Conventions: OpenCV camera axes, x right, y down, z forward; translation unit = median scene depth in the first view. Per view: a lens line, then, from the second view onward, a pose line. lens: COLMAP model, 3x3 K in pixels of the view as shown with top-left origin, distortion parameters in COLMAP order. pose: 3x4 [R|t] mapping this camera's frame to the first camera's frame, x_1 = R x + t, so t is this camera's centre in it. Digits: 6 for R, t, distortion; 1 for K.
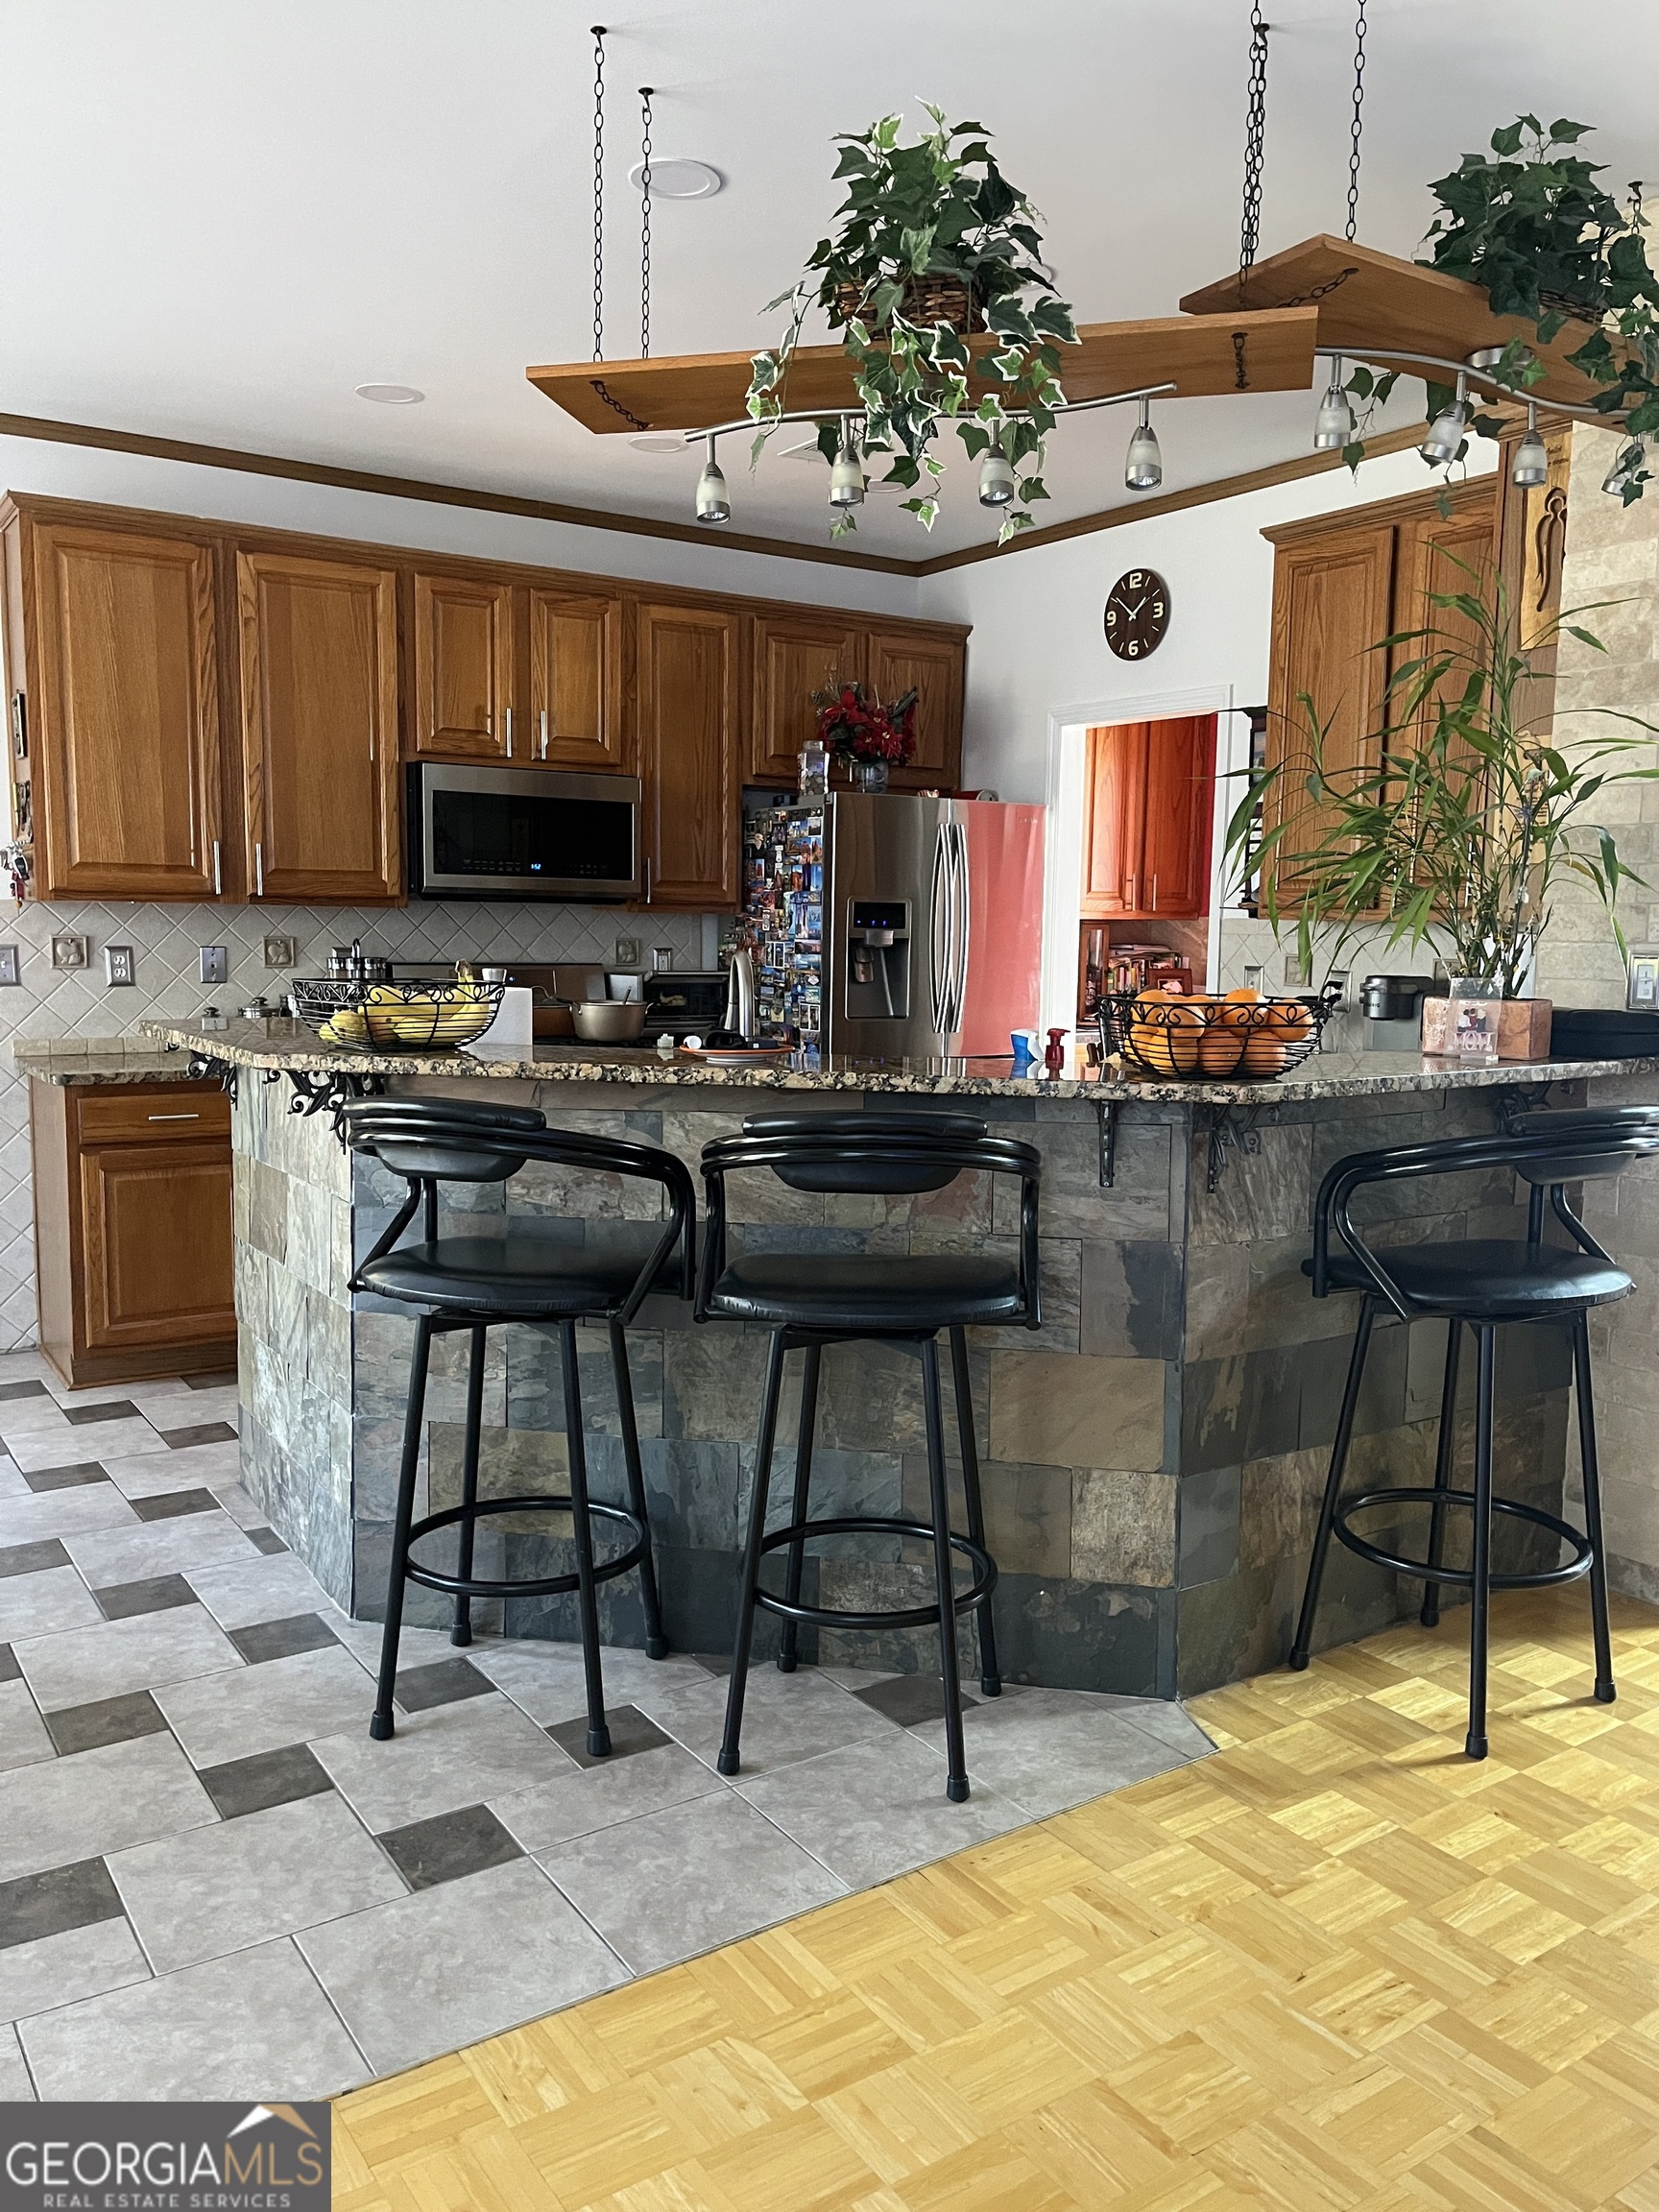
lens RADIAL K [[1684.8, 0, 835.6], [0, 1684.8, 1105.6], [0, 0, 1]] dist [0.061434, -0.079480]
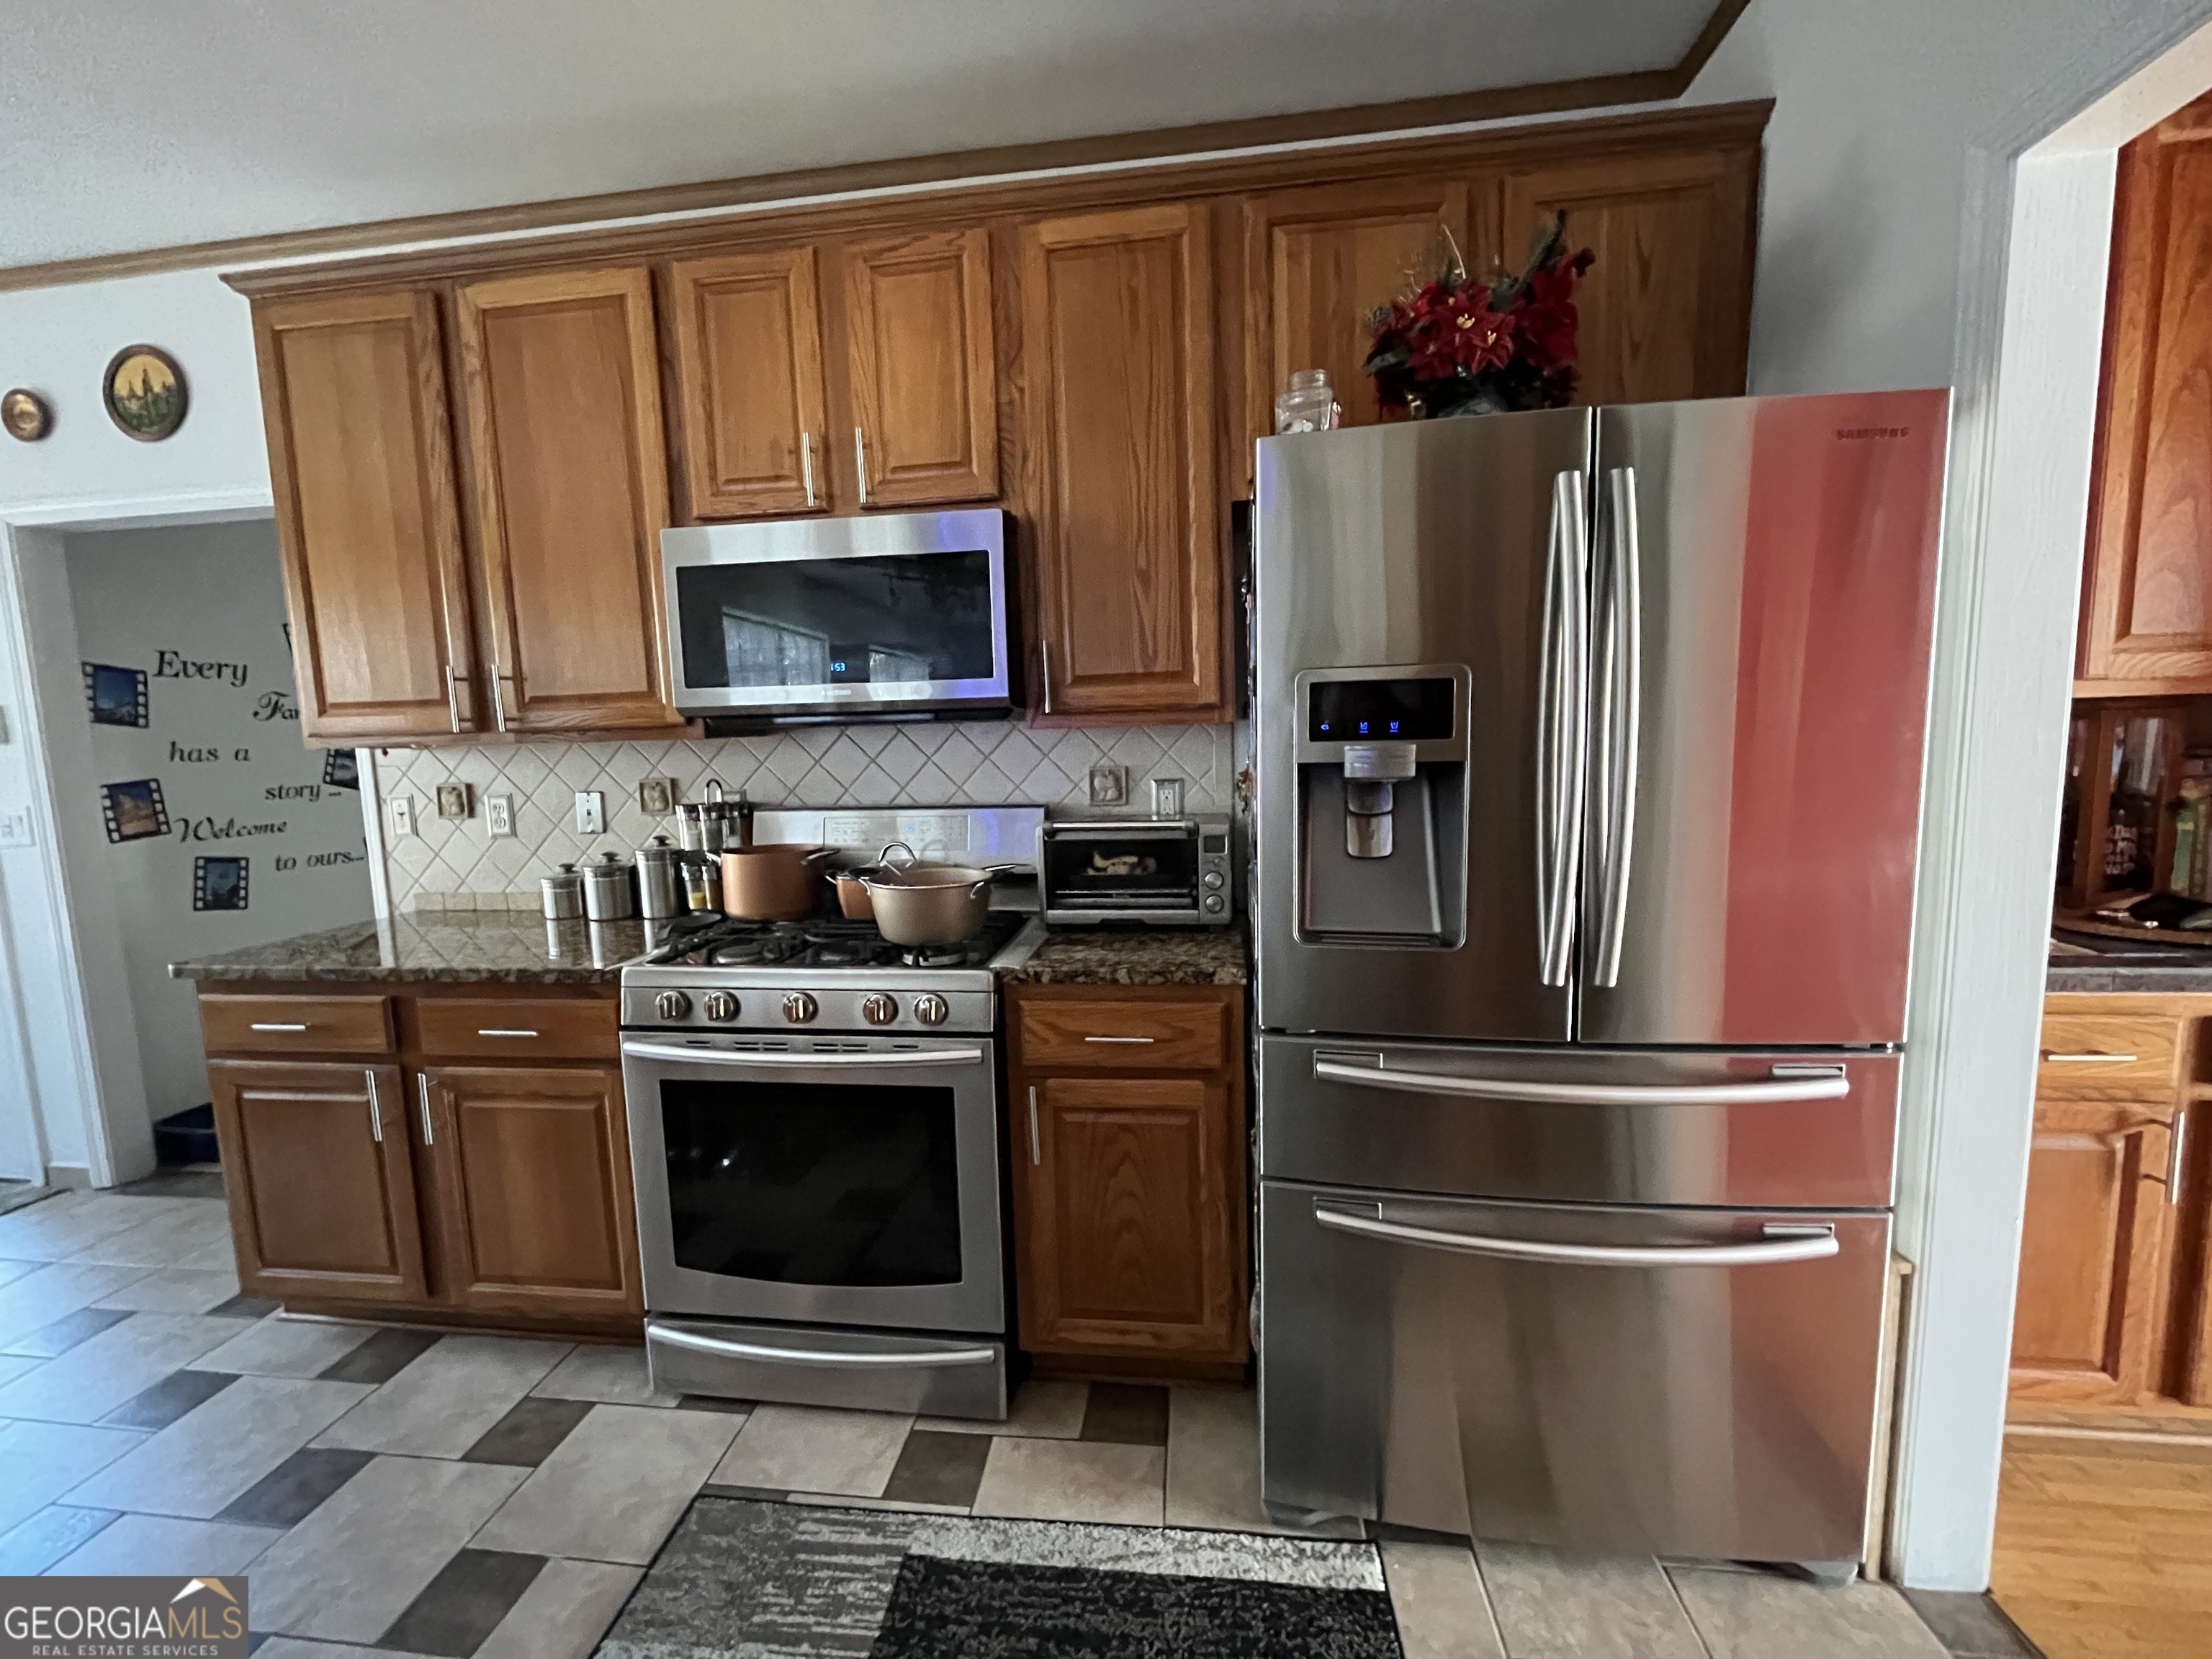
lens RADIAL K [[885.7, 0, 1101.7], [0, 885.7, 836.5], [0, 0, 1]] dist [-0.004021, 0.000308]
pose [[0.752679, 0.033759, -0.657522, 0.120861], [-0.035579, 0.999311, 0.010580, -0.078559], [0.657426, 0.015431, 0.753361, 0.767739]]
